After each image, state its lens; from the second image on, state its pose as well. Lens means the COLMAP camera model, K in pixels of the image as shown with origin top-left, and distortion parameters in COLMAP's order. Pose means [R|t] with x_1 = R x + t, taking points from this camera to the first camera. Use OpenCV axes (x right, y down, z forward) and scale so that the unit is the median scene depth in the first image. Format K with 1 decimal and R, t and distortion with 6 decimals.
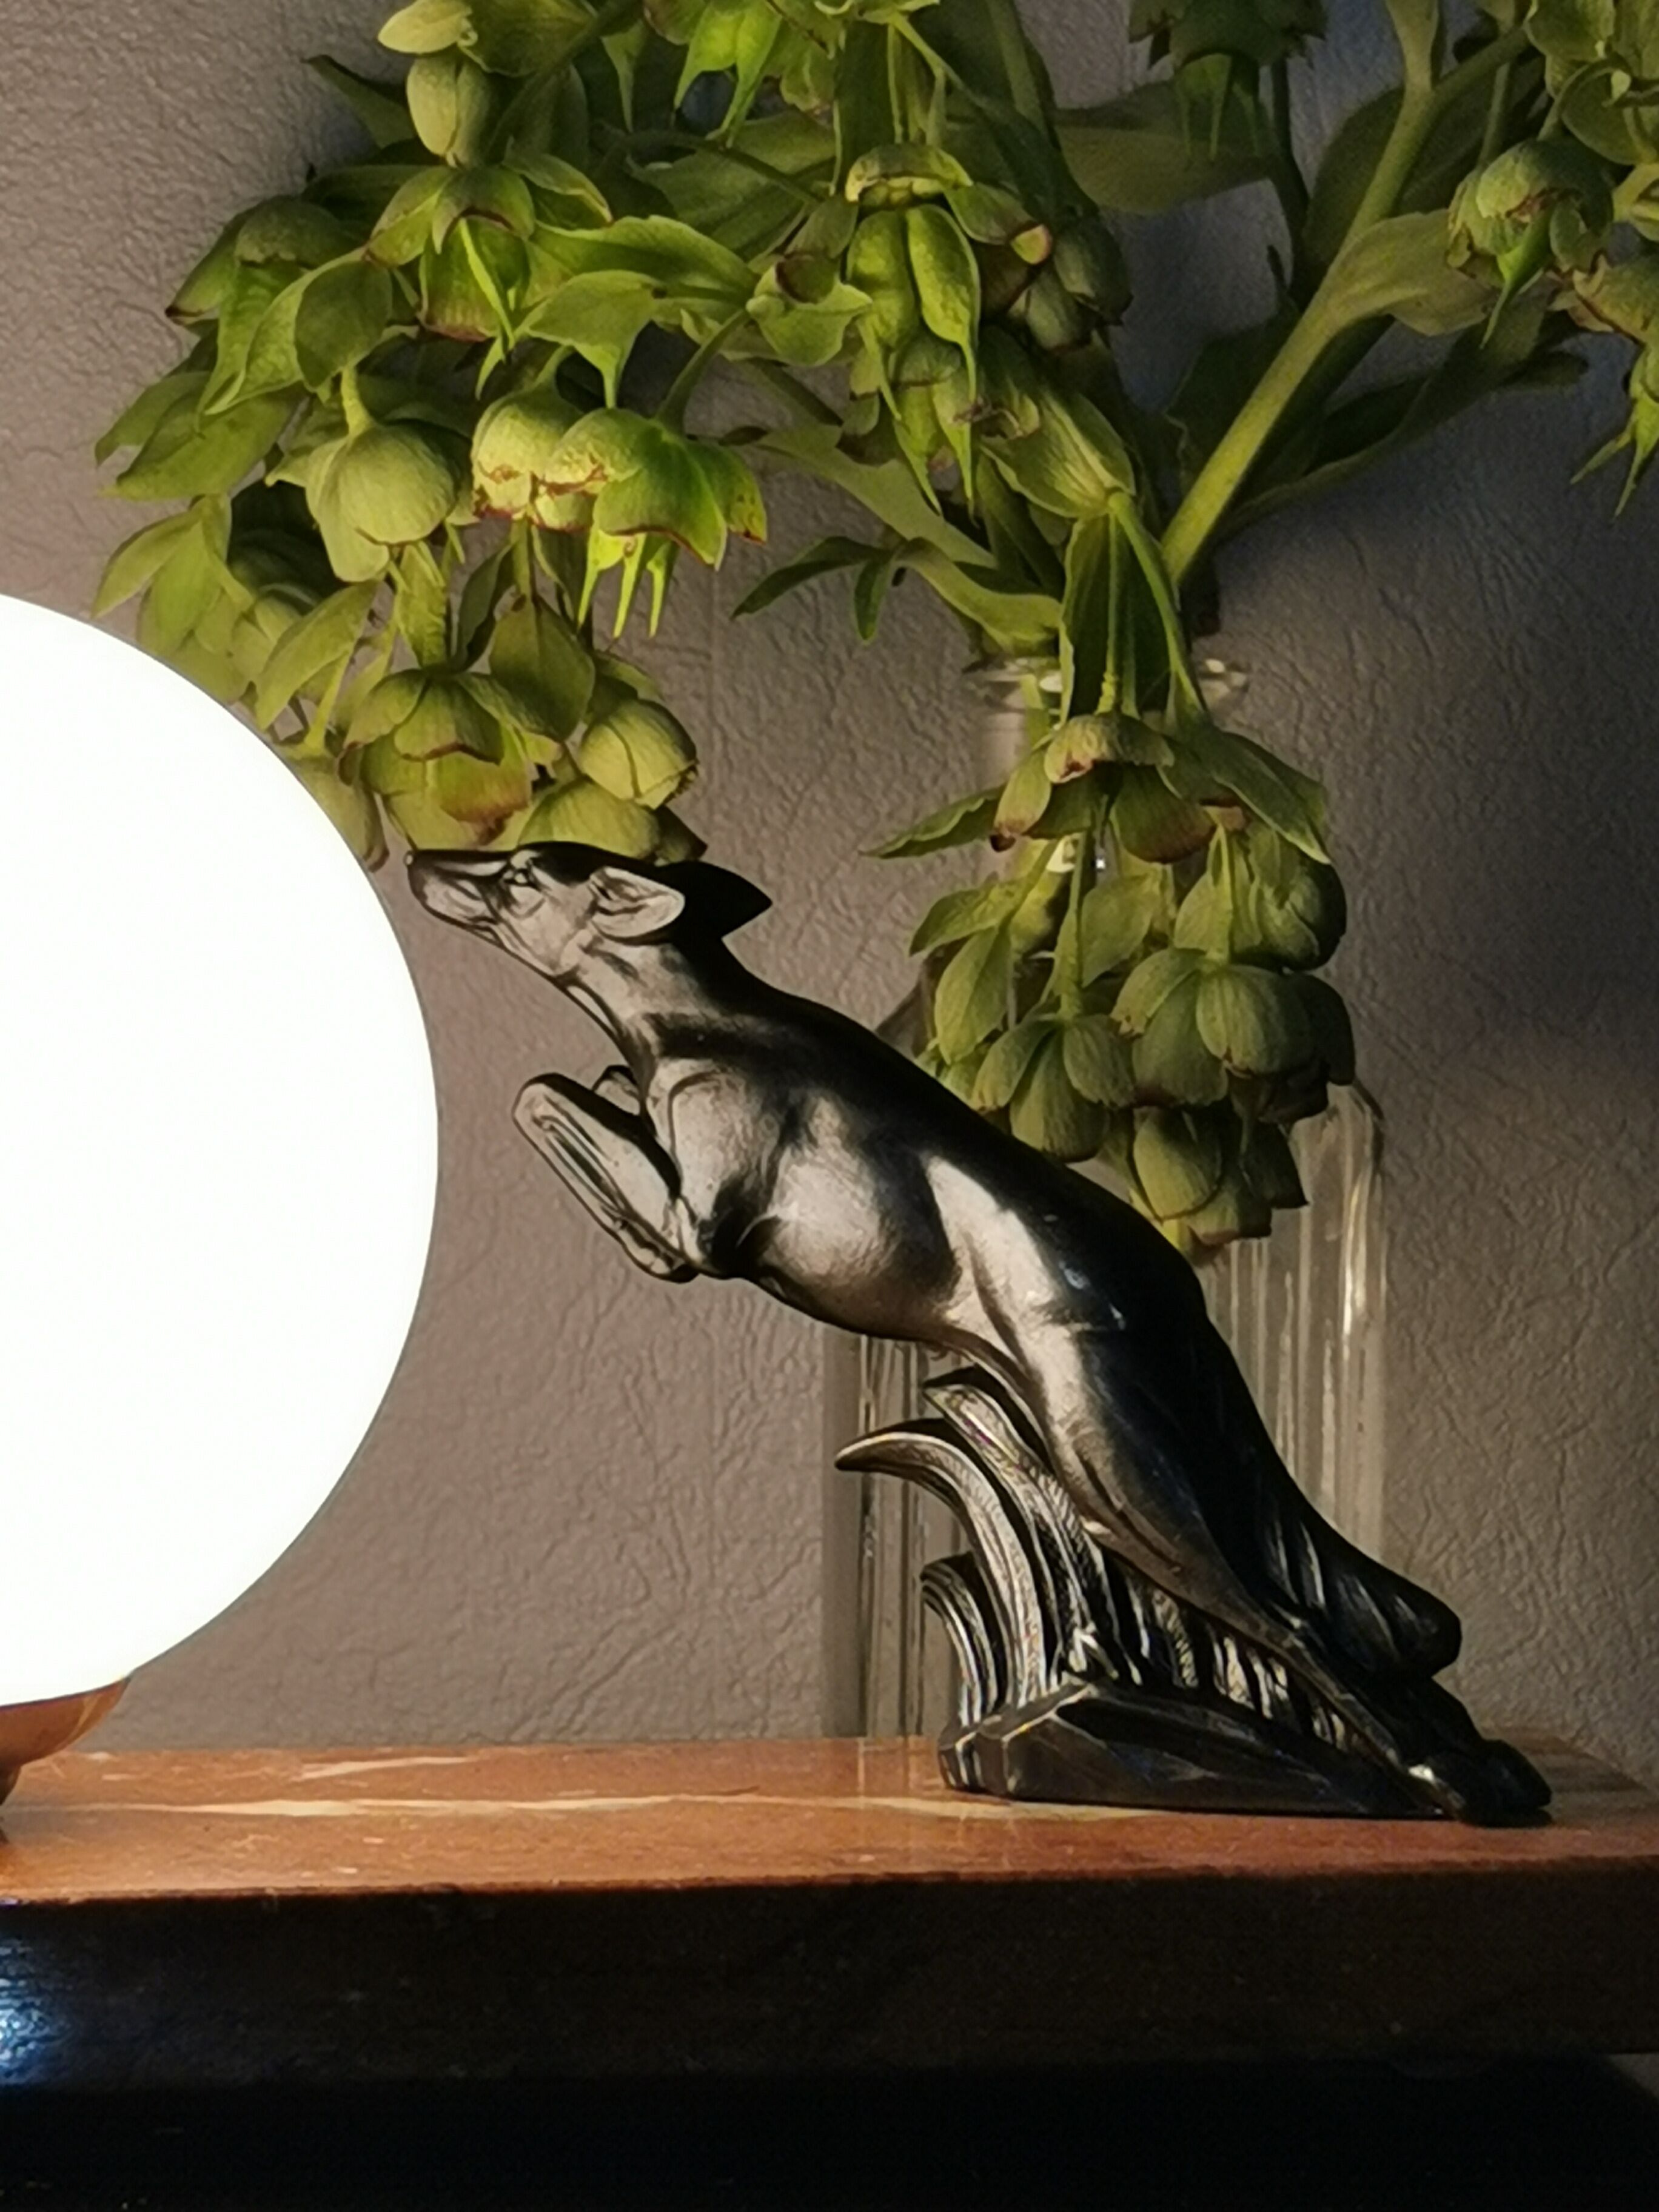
lens RADIAL K [[6376.2, 0, 829.5], [0, 6376.2, 1106.0], [0, 0, 1]] dist [0.000022, 0.725446]
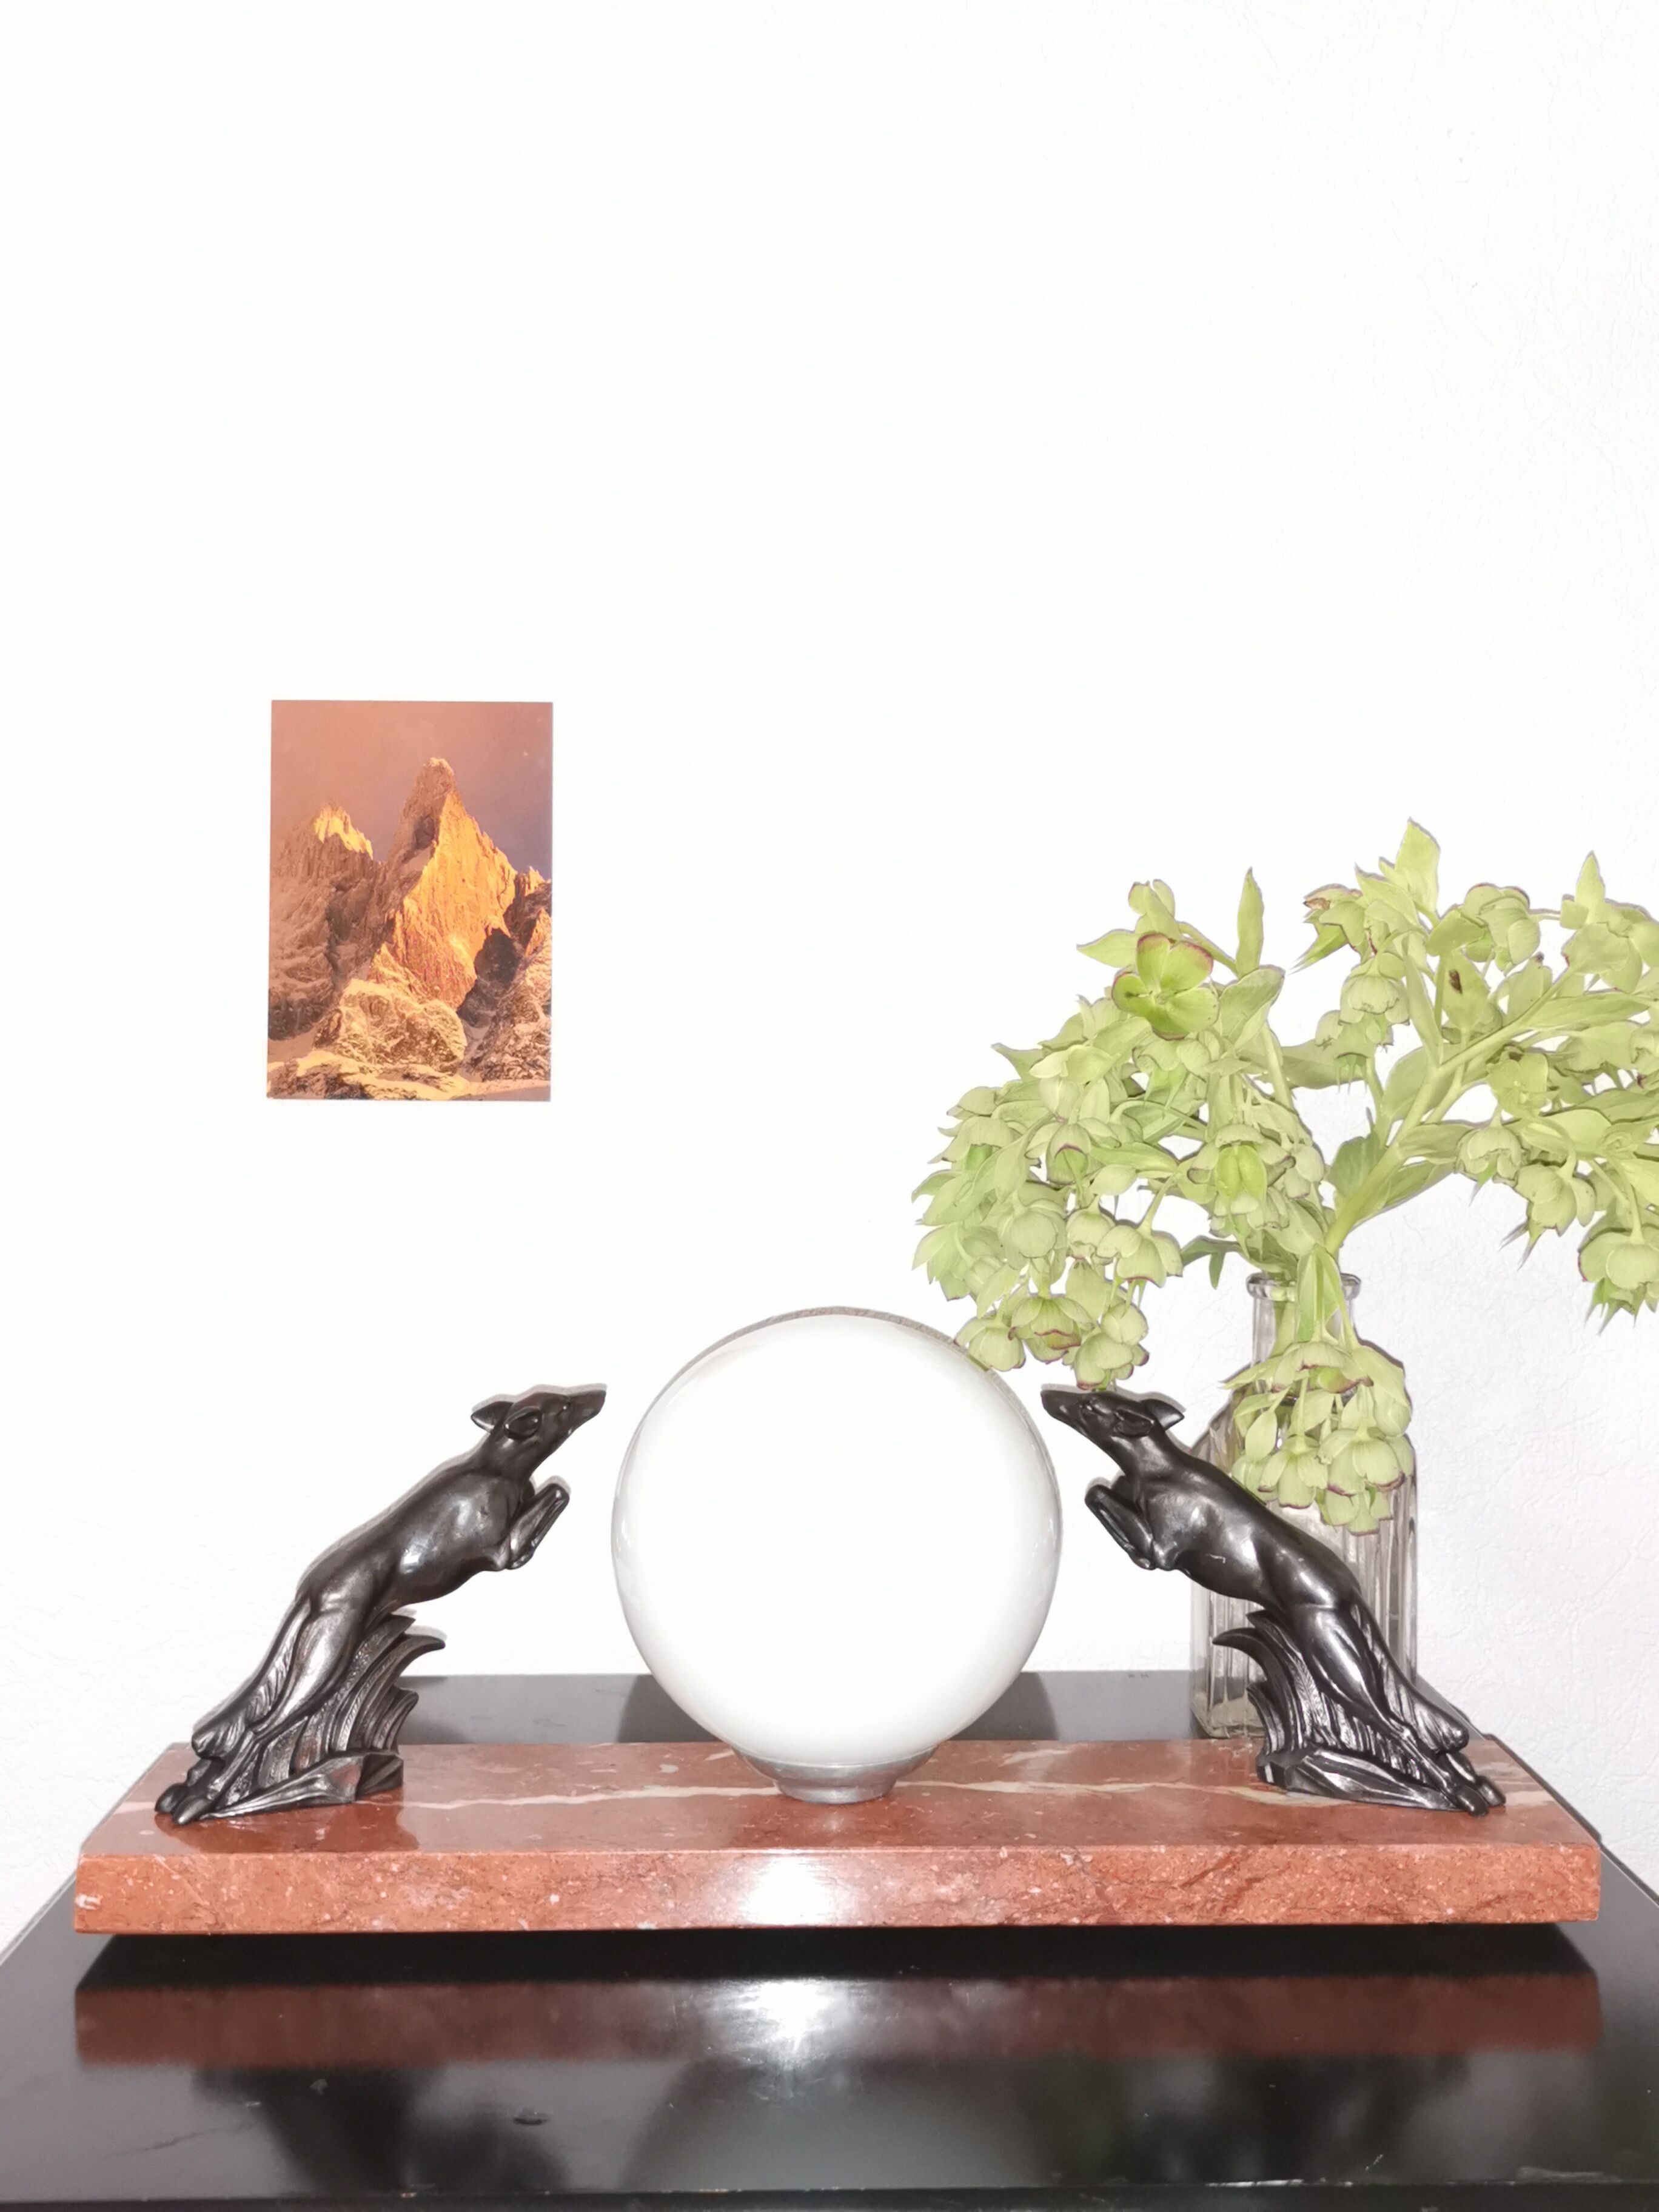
lens RADIAL K [[2453.8, 0, 828.8], [0, 2453.8, 1097.7], [0, 0, 1]] dist [-0.012651, 0.147753]
pose [[0.993367, 0.000228, -0.114983, -0.037777], [-0.003971, 0.999469, -0.032327, -0.126598], [0.114915, 0.032569, 0.992841, -0.001231]]
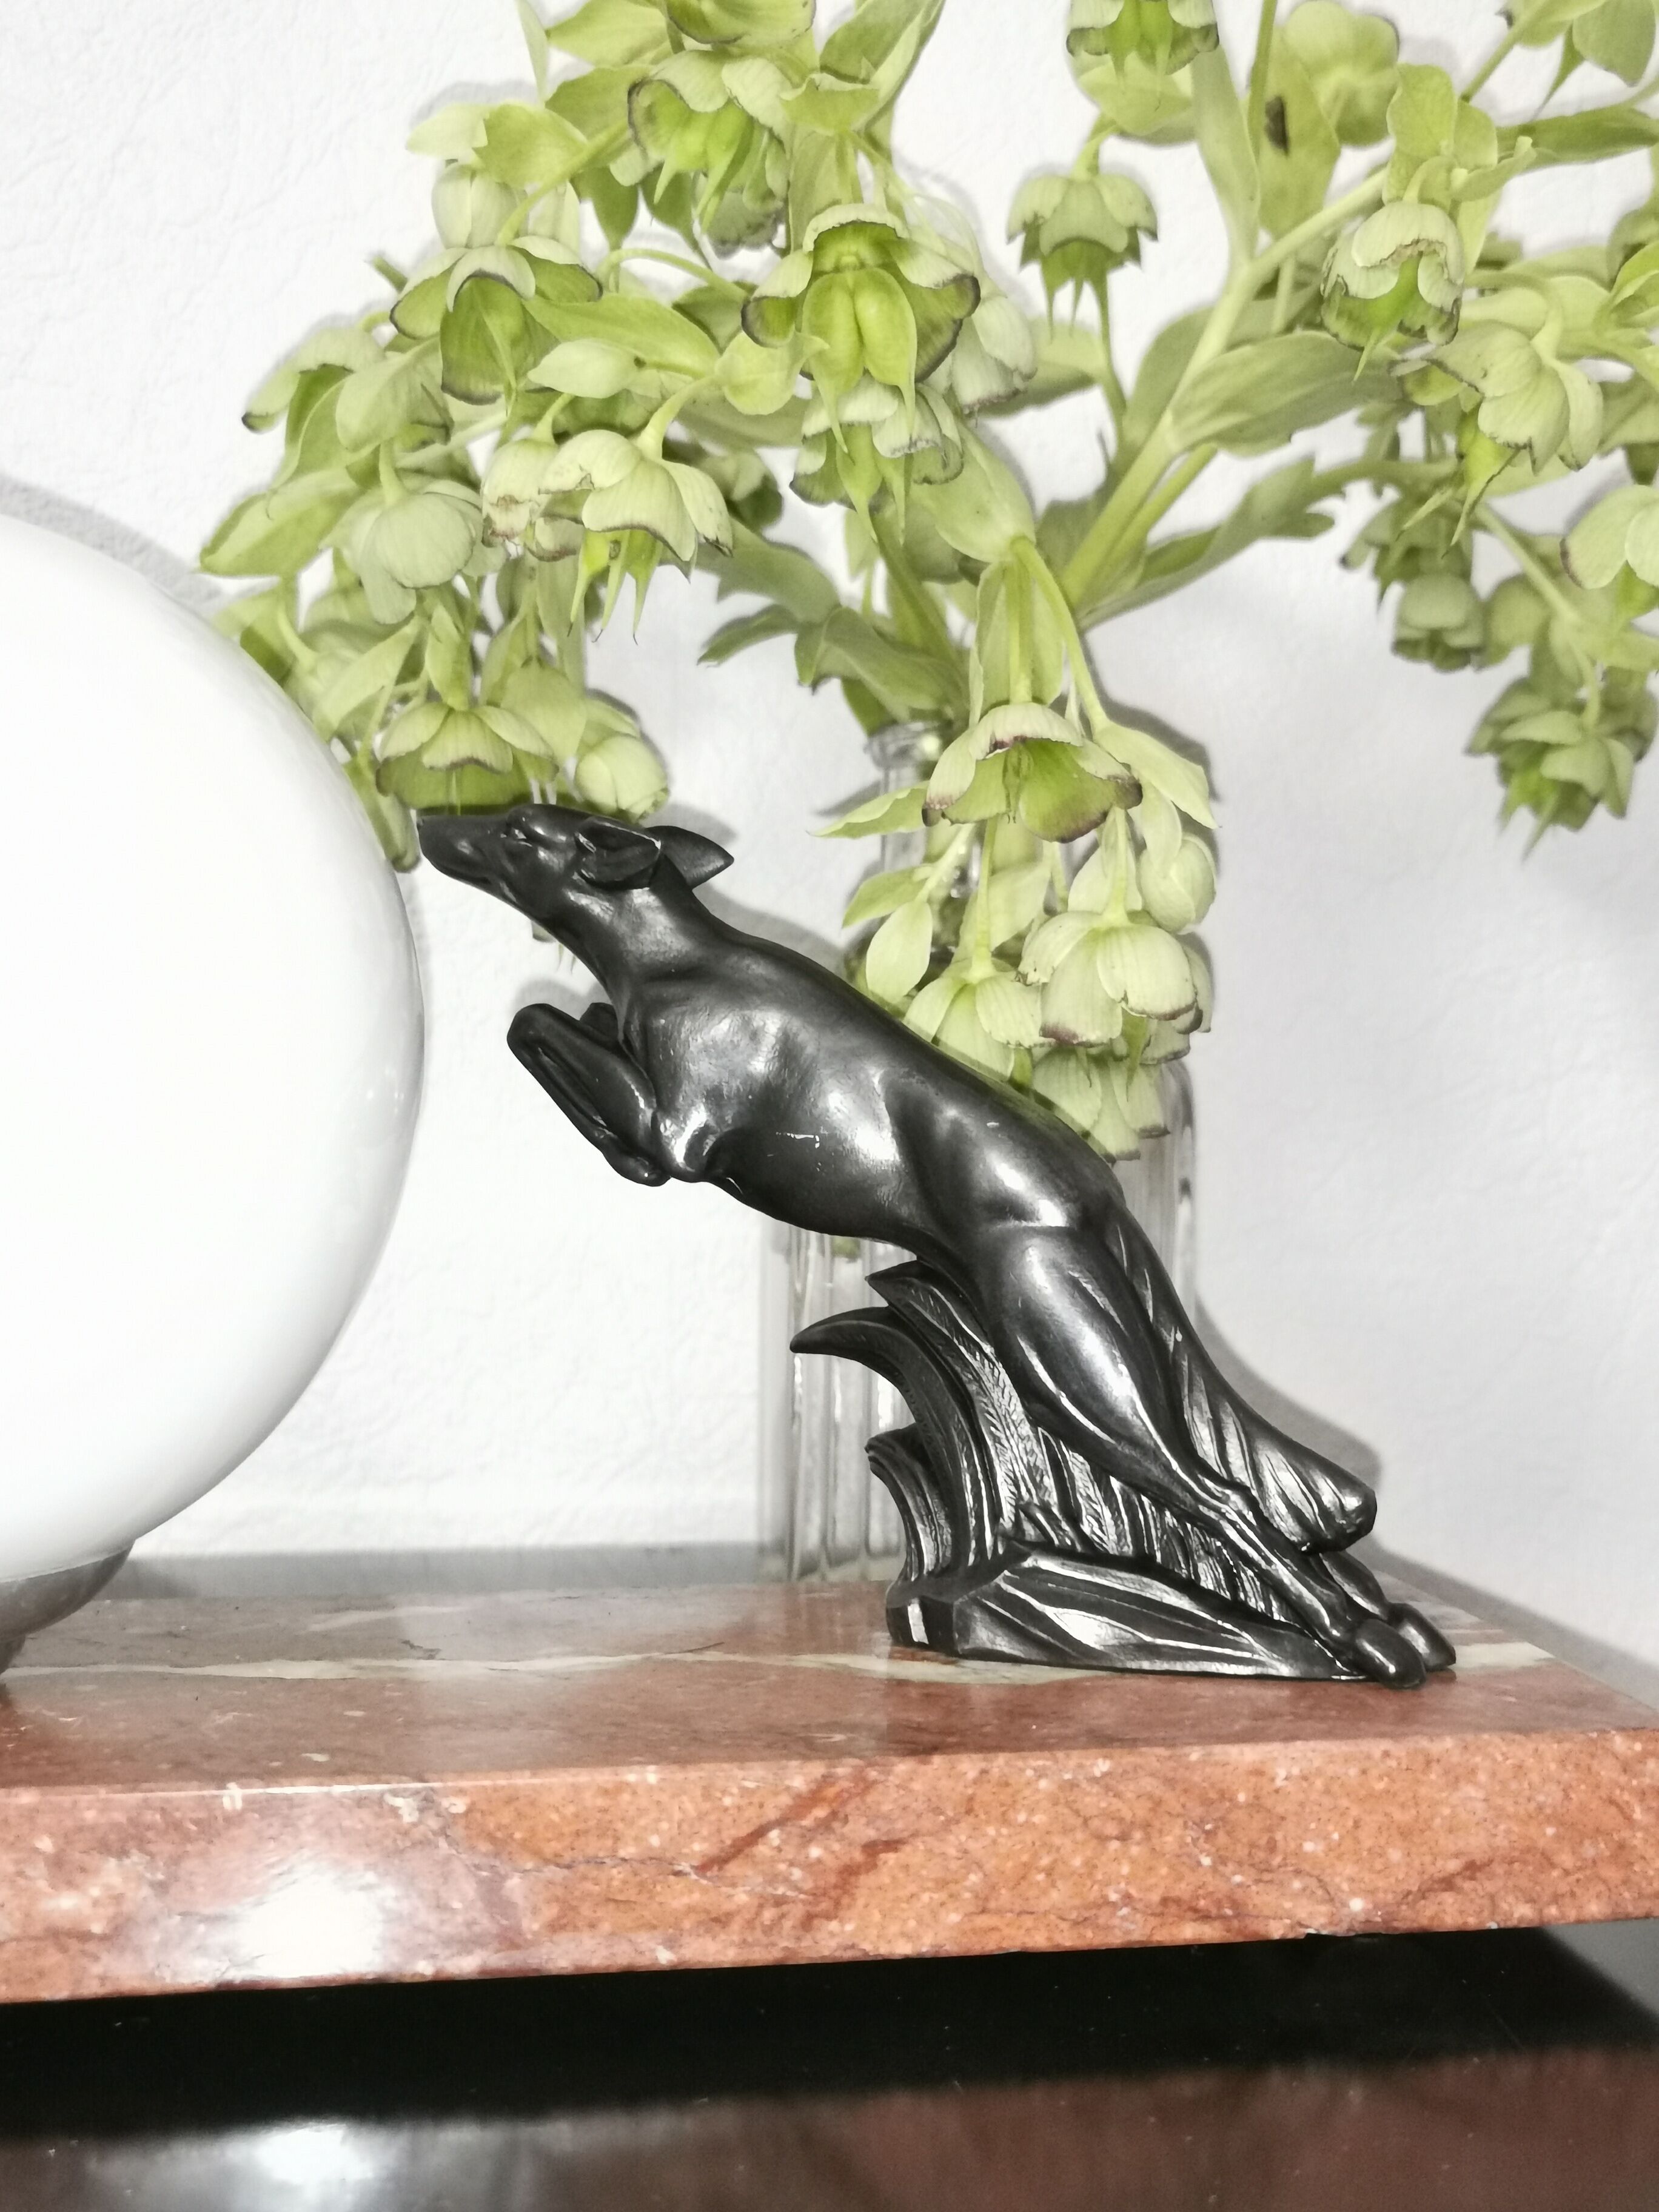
lens RADIAL K [[2902.7, 0, 829.5], [0, 2902.7, 1106.0], [0, 0, 1]] dist [0.010871, 0.035330]
pose [[0.999109, 0.006124, 0.041768, -0.013545], [-0.005063, 0.999663, -0.025462, 0.025748], [-0.041910, 0.025228, 0.998803, 0.472214]]
